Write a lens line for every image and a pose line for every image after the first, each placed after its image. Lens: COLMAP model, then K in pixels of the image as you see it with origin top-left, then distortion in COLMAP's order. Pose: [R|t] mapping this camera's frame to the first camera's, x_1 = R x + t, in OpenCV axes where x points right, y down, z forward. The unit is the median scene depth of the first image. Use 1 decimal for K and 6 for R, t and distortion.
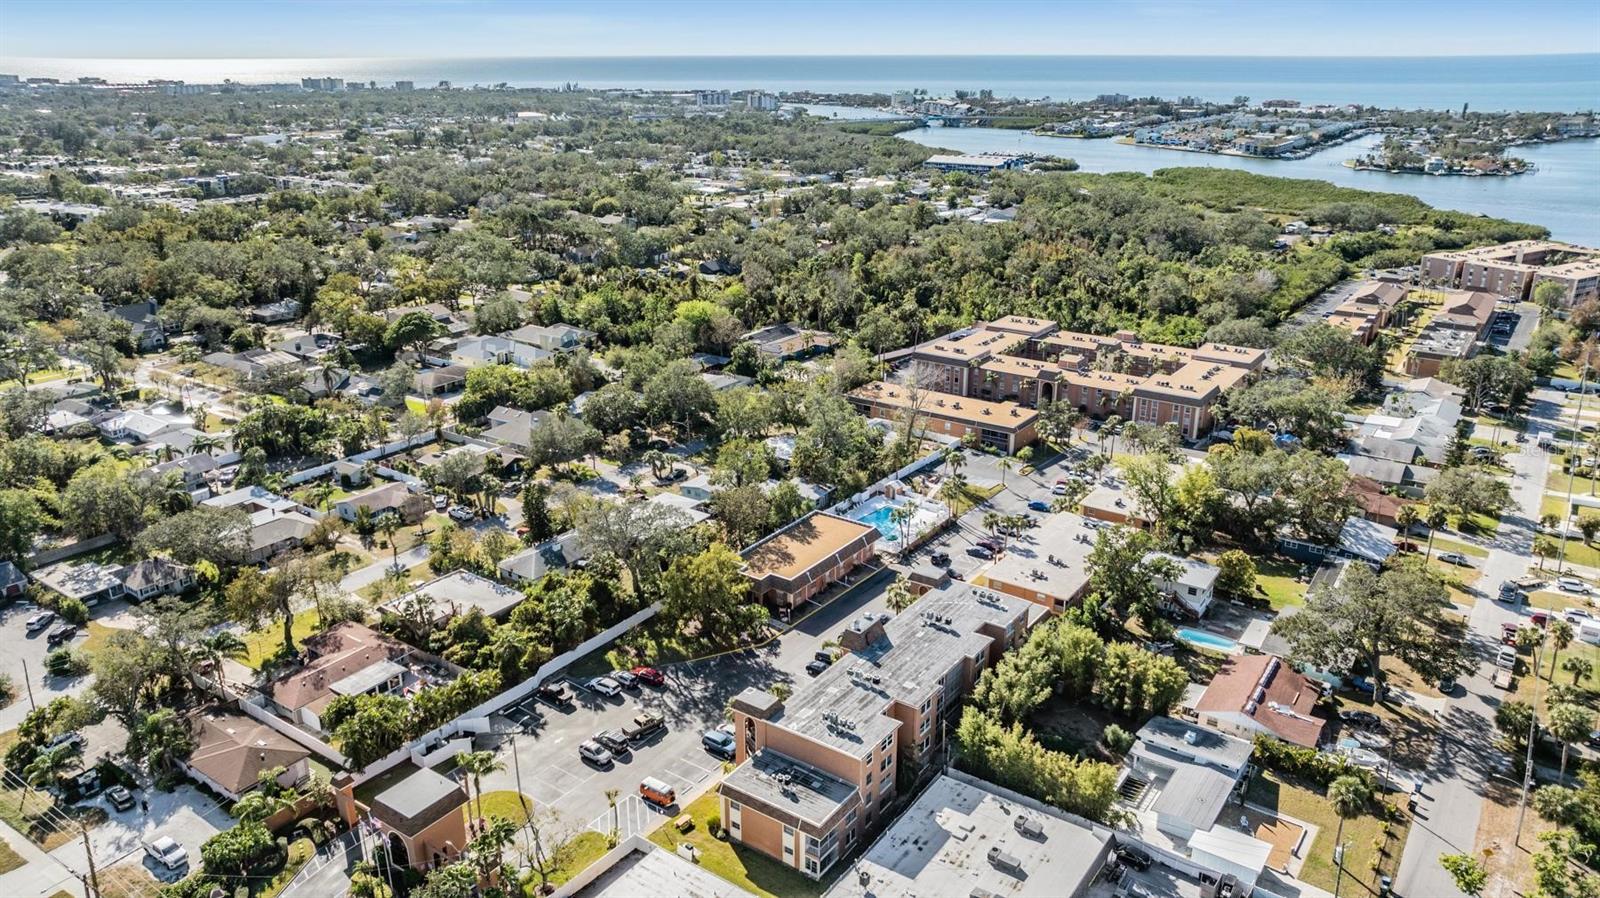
lens RADIAL K [[1114.6, 0, 800.0], [0, 1114.6, 449.0], [0, 0, 1]] dist [-0.041699, 0.037972]
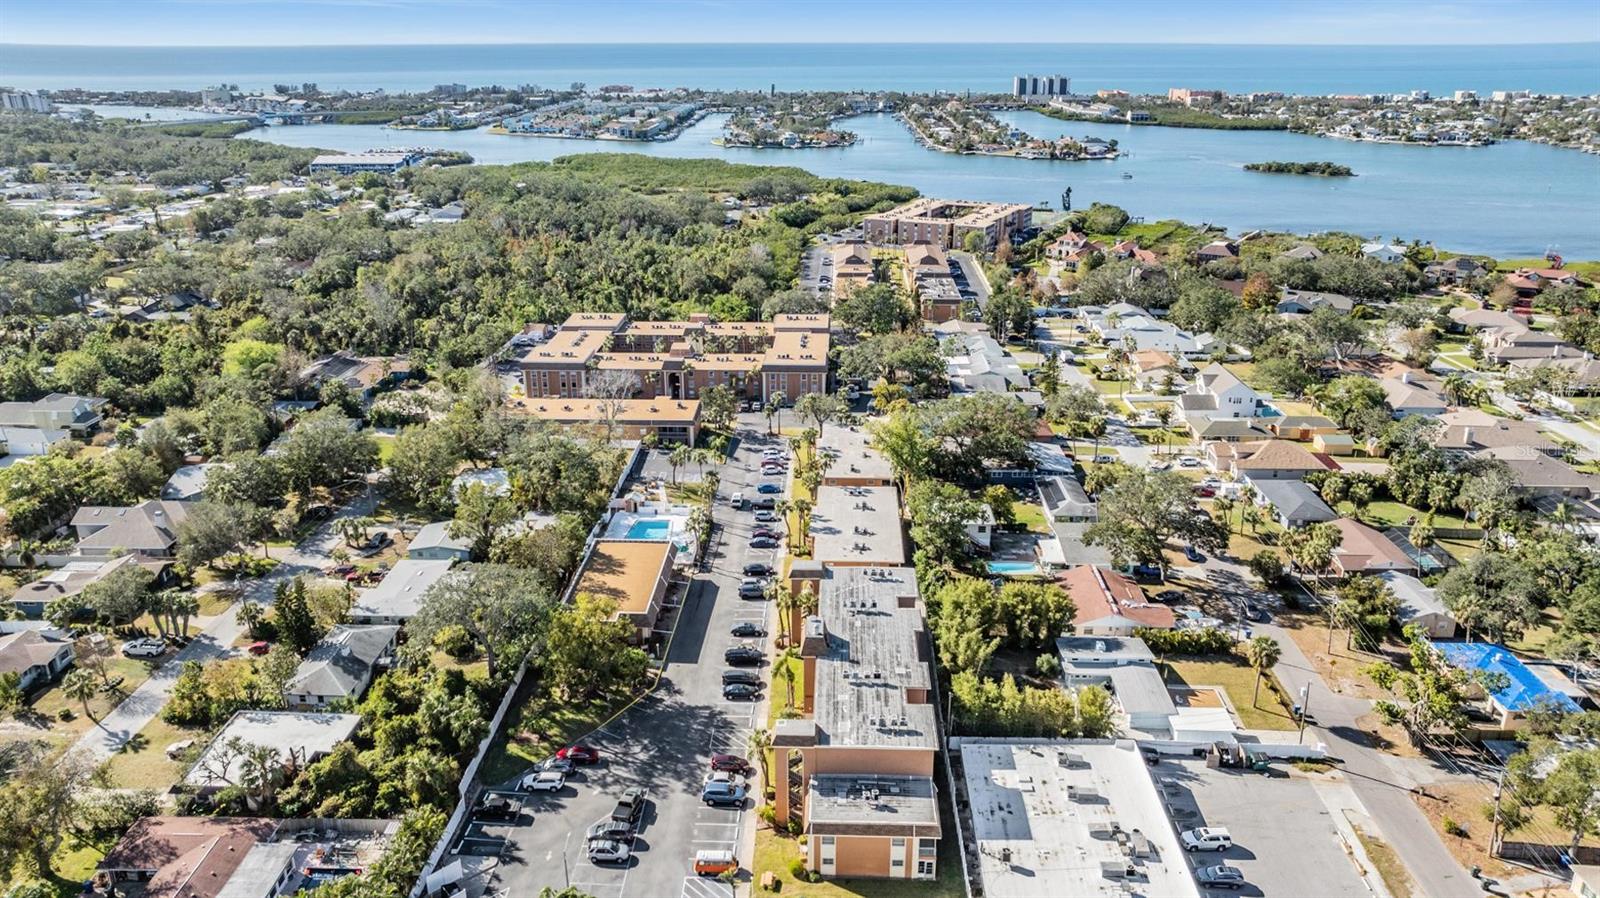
lens RADIAL K [[1137.8, 0, 800.0], [0, 1137.8, 449.0], [0, 0, 1]] dist [-0.048334, 0.045426]
pose [[0.836904, -0.182620, 0.515986, -0.273014], [0.181210, 0.981981, 0.053633, -0.032769], [-0.516483, 0.048616, 0.854916, 0.092199]]
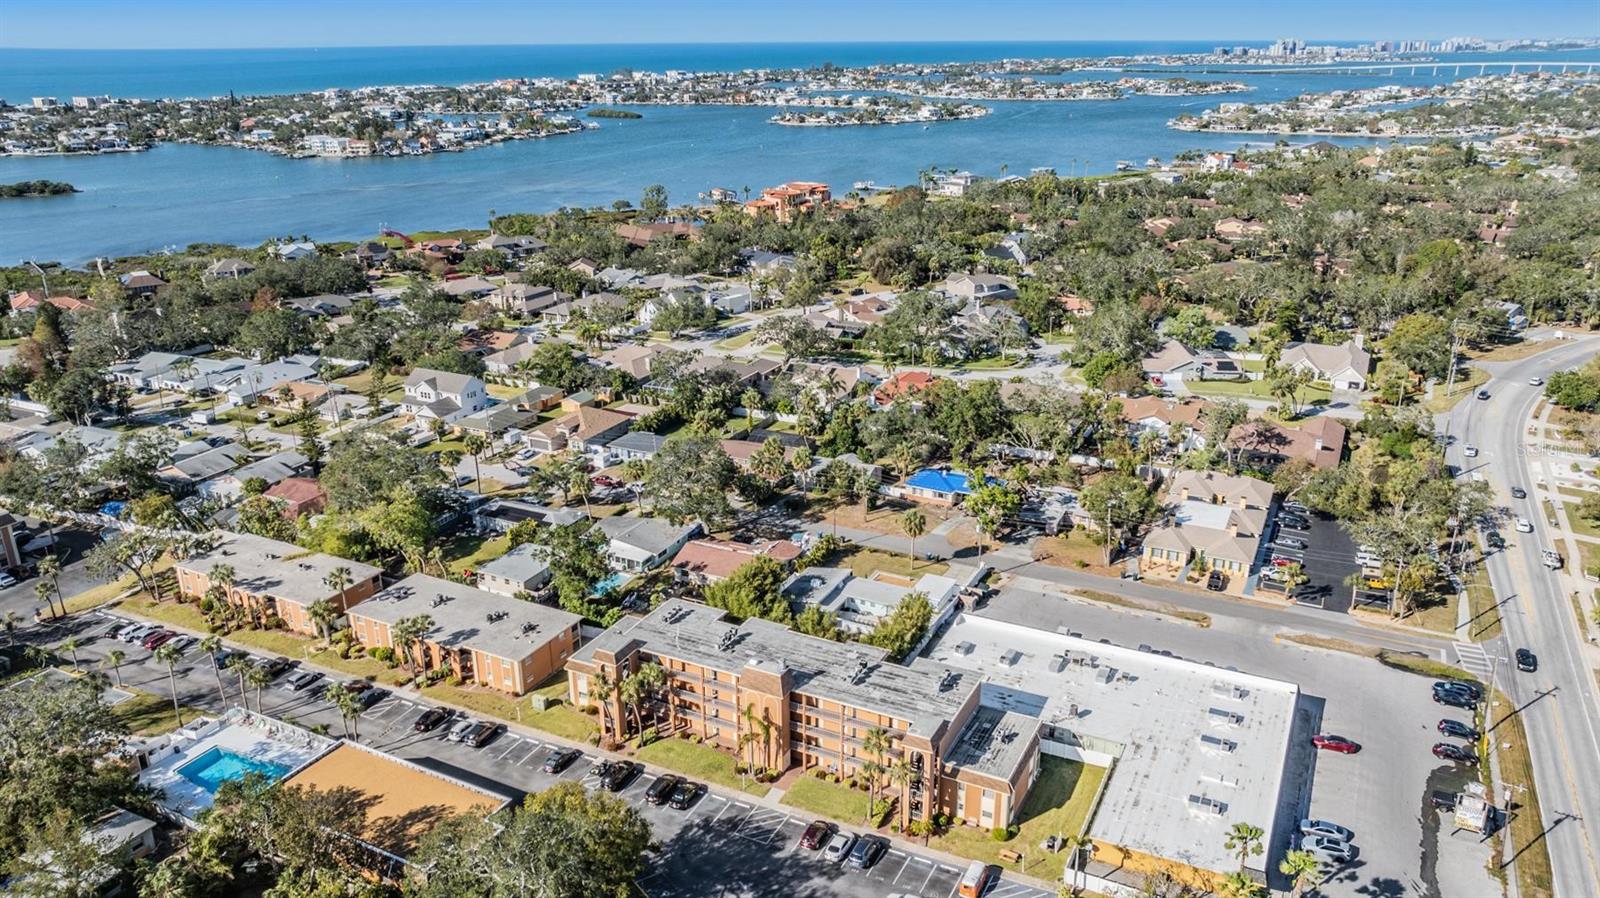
lens RADIAL K [[1113.1, 0, 823.9], [0, 1113.1, 454.2], [0, 0, 1]] dist [-0.021944, -0.001186]
pose [[-0.158093, -0.336195, 0.928428, -0.460354], [0.328856, 0.868648, 0.370546, -0.198613], [-0.931053, 0.363900, -0.026768, 0.567362]]
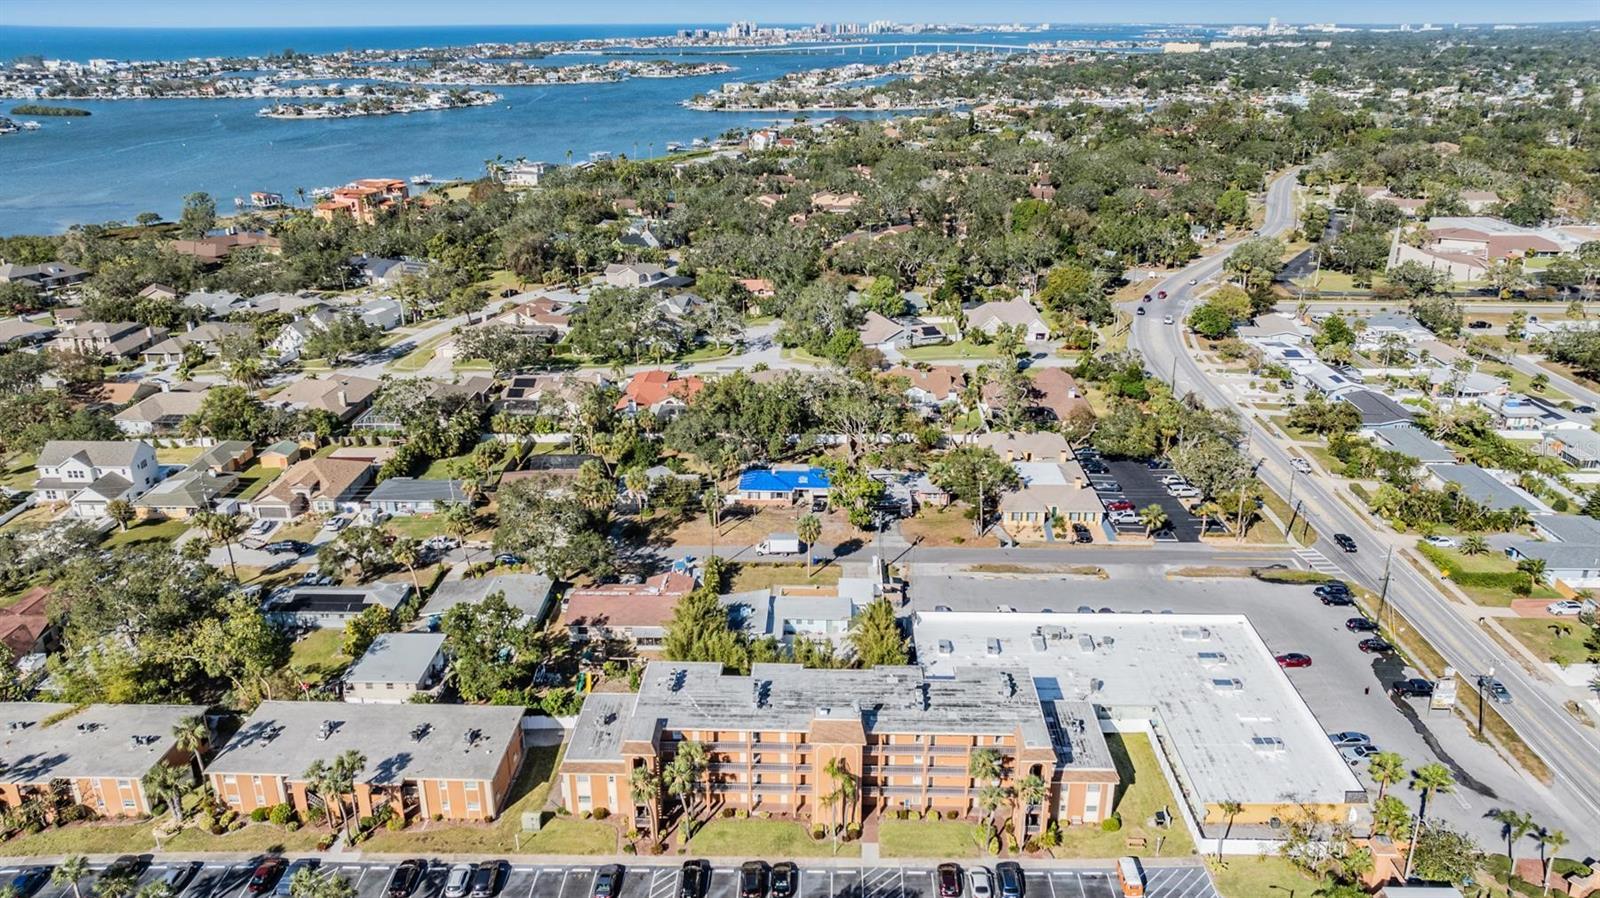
lens RADIAL K [[1114.6, 0, 800.0], [0, 1114.6, 449.0], [0, 0, 1]] dist [-0.041699, 0.037972]
pose [[-0.550782, -0.291282, 0.782172, -0.318378], [0.277961, 0.819620, 0.500959, -0.262950], [-0.787005, 0.493333, -0.370468, 0.761310]]
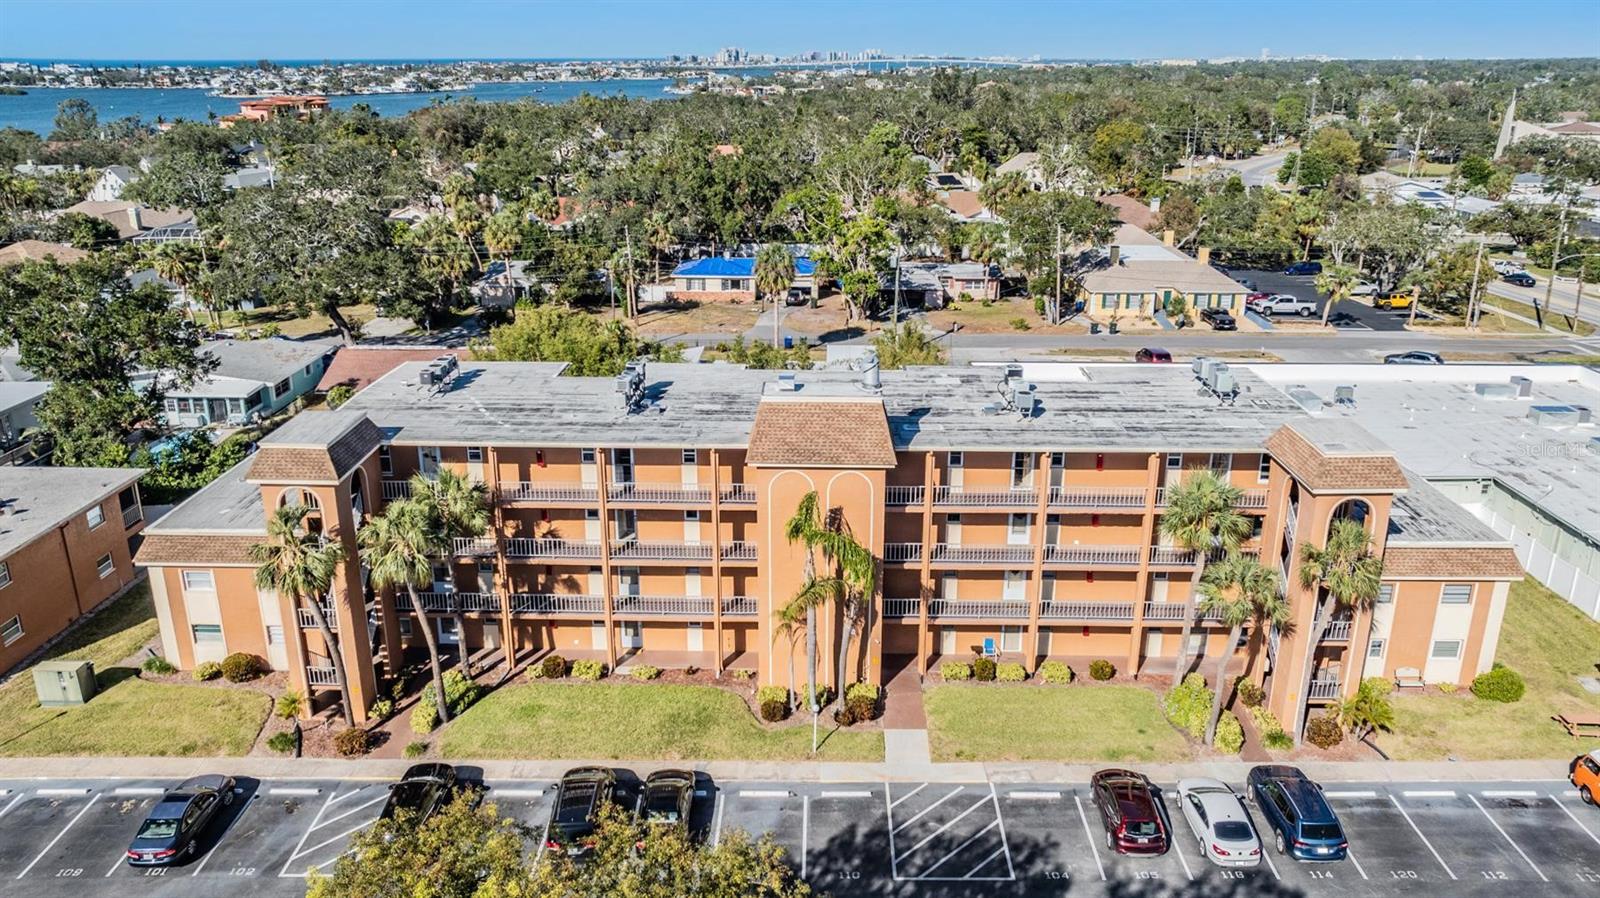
lens RADIAL K [[1137.8, 0, 800.0], [0, 1137.8, 449.0], [0, 0, 1]] dist [-0.048334, 0.045426]
pose [[-0.557745, -0.269599, 0.785007, -0.124717], [0.273685, 0.833148, 0.480585, 0.006357], [-0.783592, 0.482888, -0.390899, 0.706165]]
